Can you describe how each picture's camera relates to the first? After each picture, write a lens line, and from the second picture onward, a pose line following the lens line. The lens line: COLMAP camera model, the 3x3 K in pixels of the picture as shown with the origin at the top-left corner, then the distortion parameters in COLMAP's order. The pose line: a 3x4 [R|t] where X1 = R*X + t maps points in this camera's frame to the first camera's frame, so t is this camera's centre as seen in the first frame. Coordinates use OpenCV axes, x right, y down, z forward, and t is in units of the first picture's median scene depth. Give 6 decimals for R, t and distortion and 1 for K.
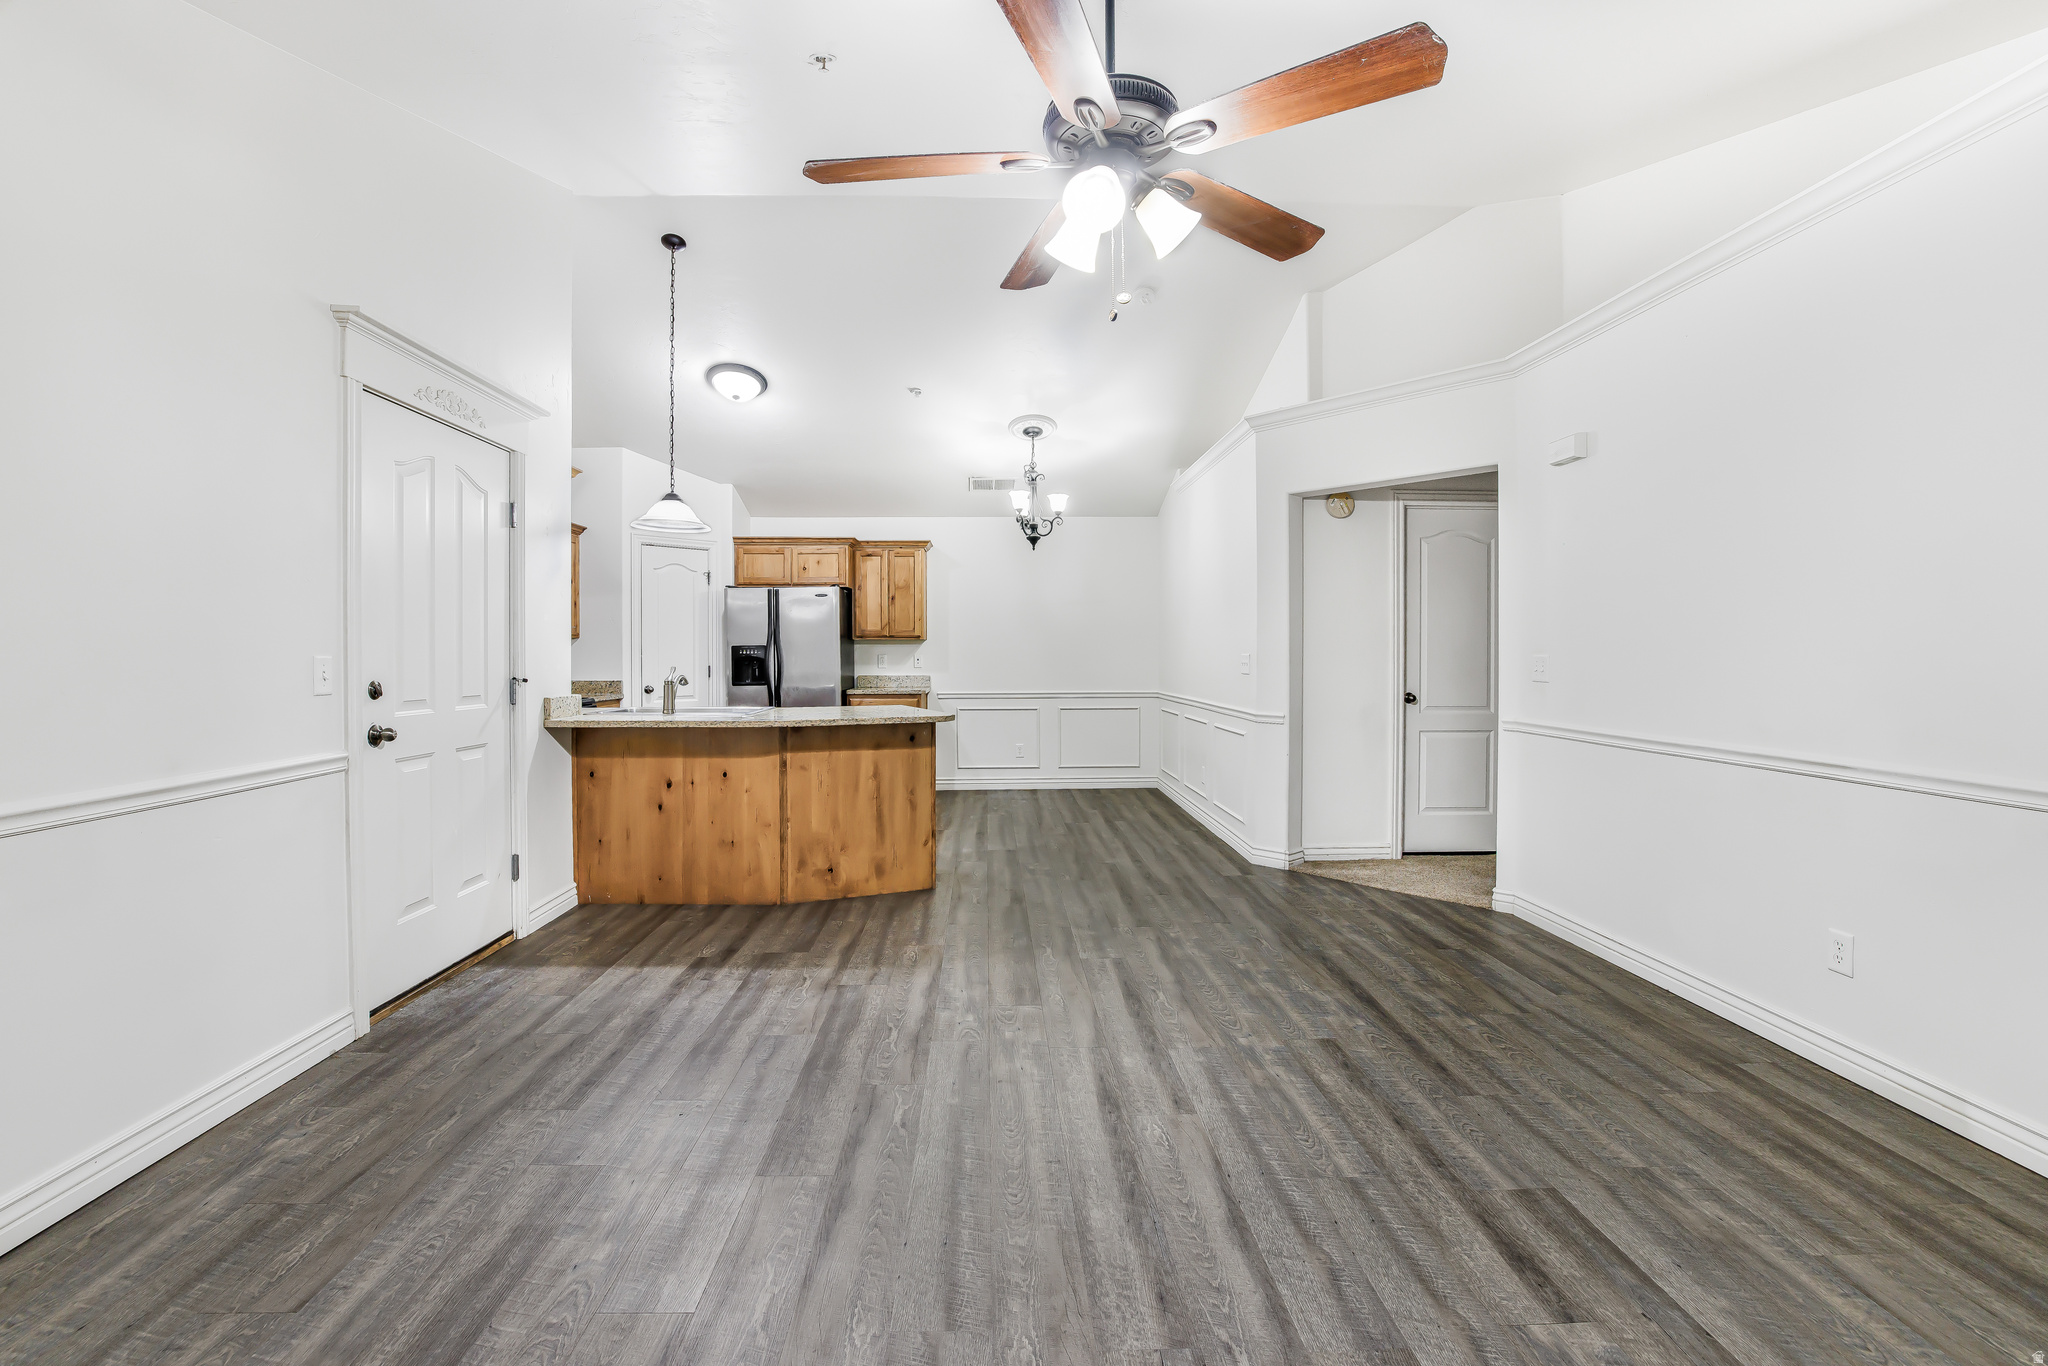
lens RADIAL K [[874.6, 0, 1016.6], [0, 874.6, 666.7], [0, 0, 1]] dist [-0.025902, 0.019670]
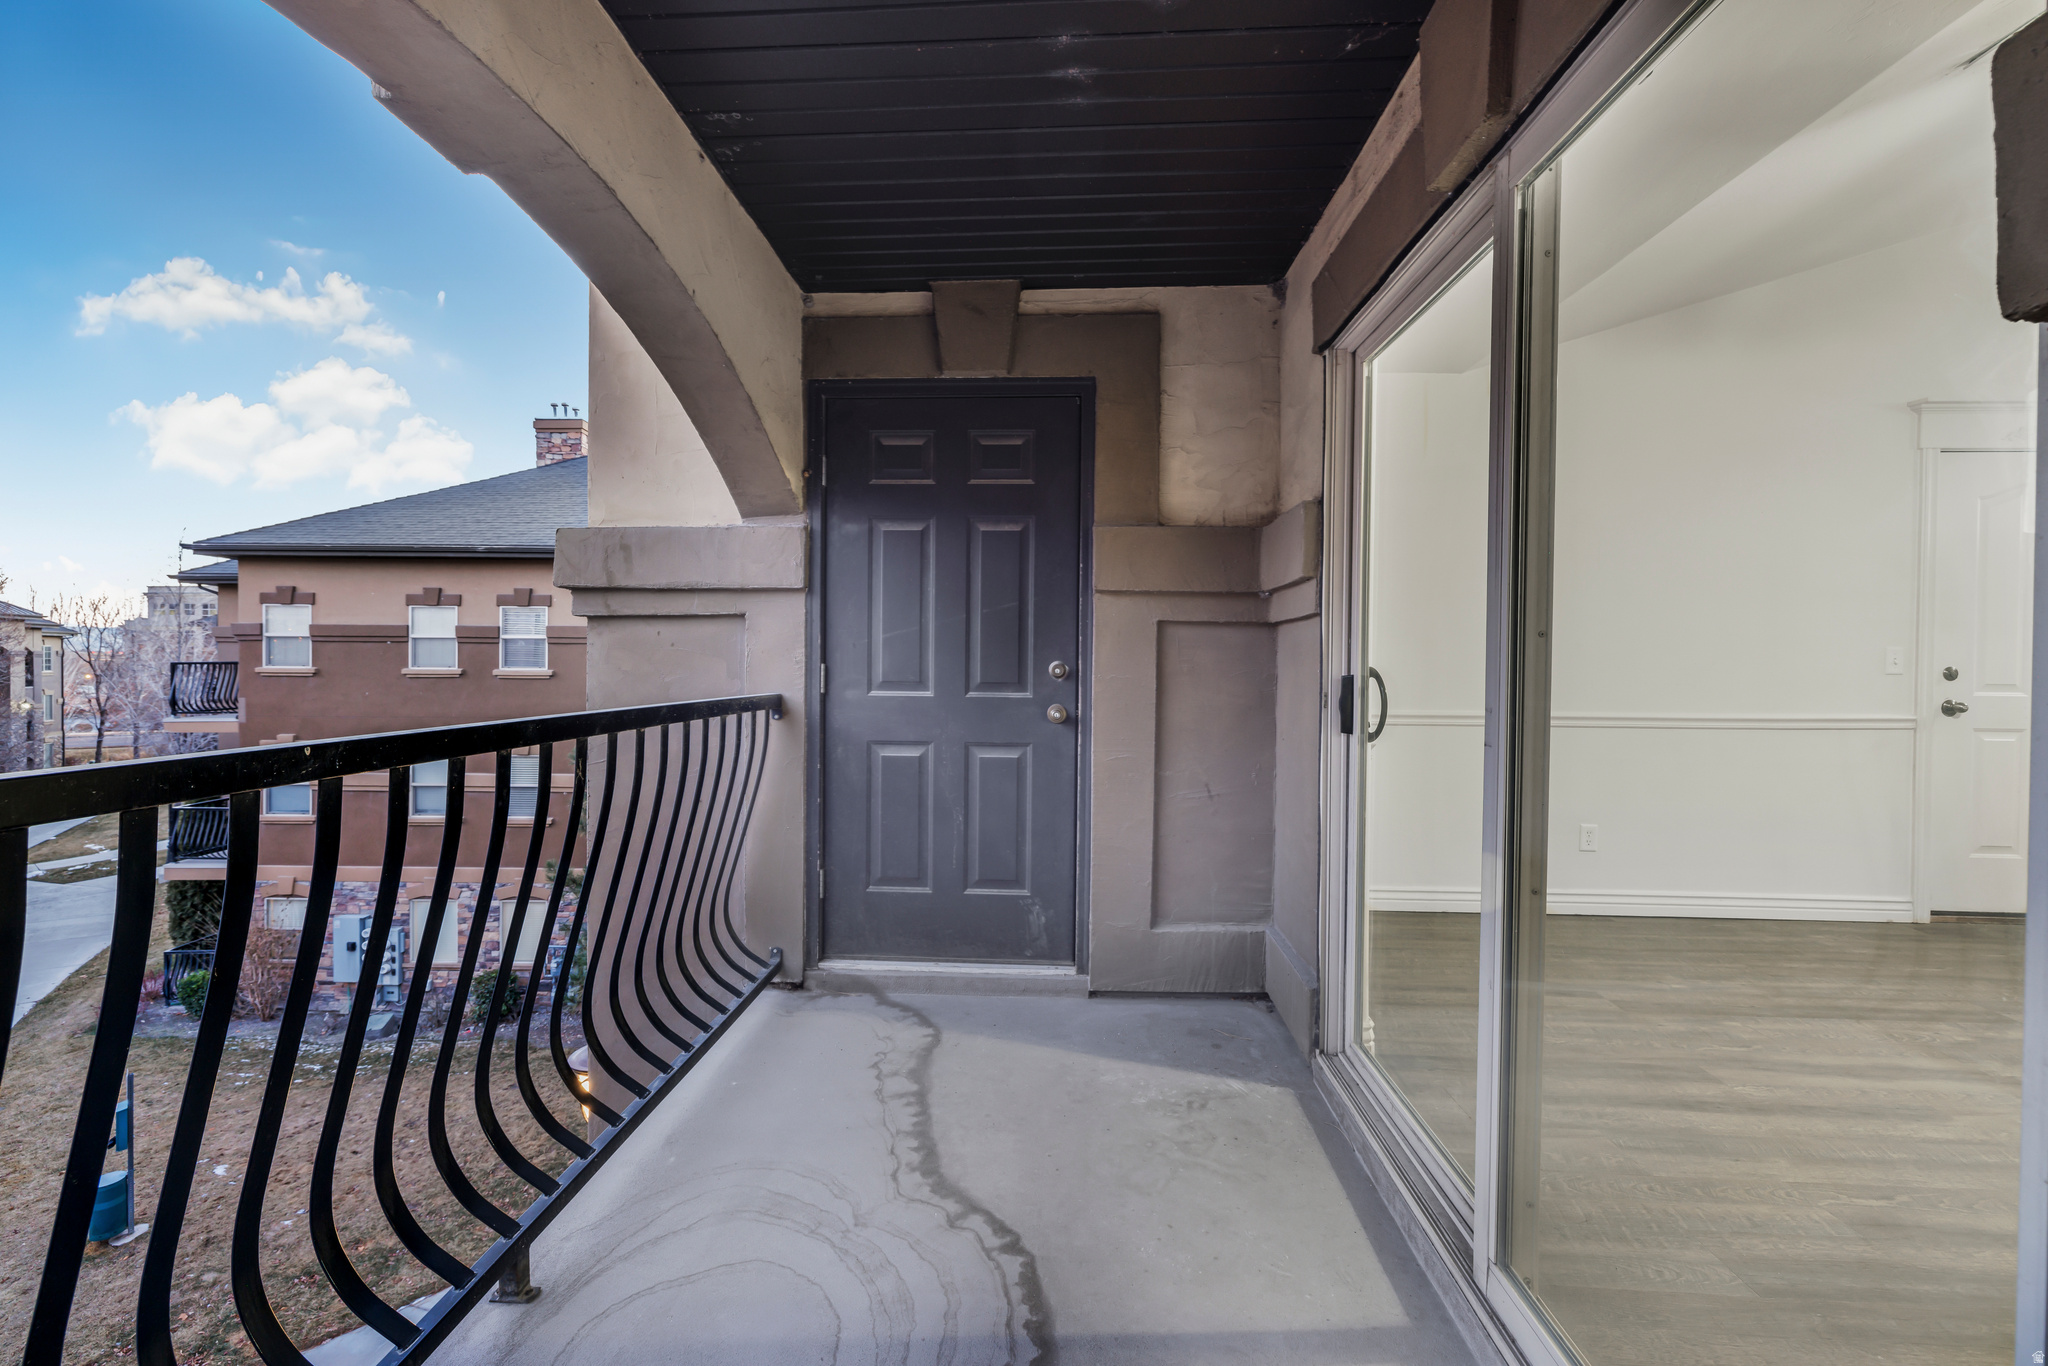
lens RADIAL K [[874.6, 0, 1016.6], [0, 874.6, 666.7], [0, 0, 1]] dist [-0.025902, 0.019670]
pose [[-0.082671, 0.007082, -0.996552, 0.705808], [-0.020300, 0.999755, 0.008789, 0.034168], [0.996370, 0.020957, -0.082507, -0.311461]]
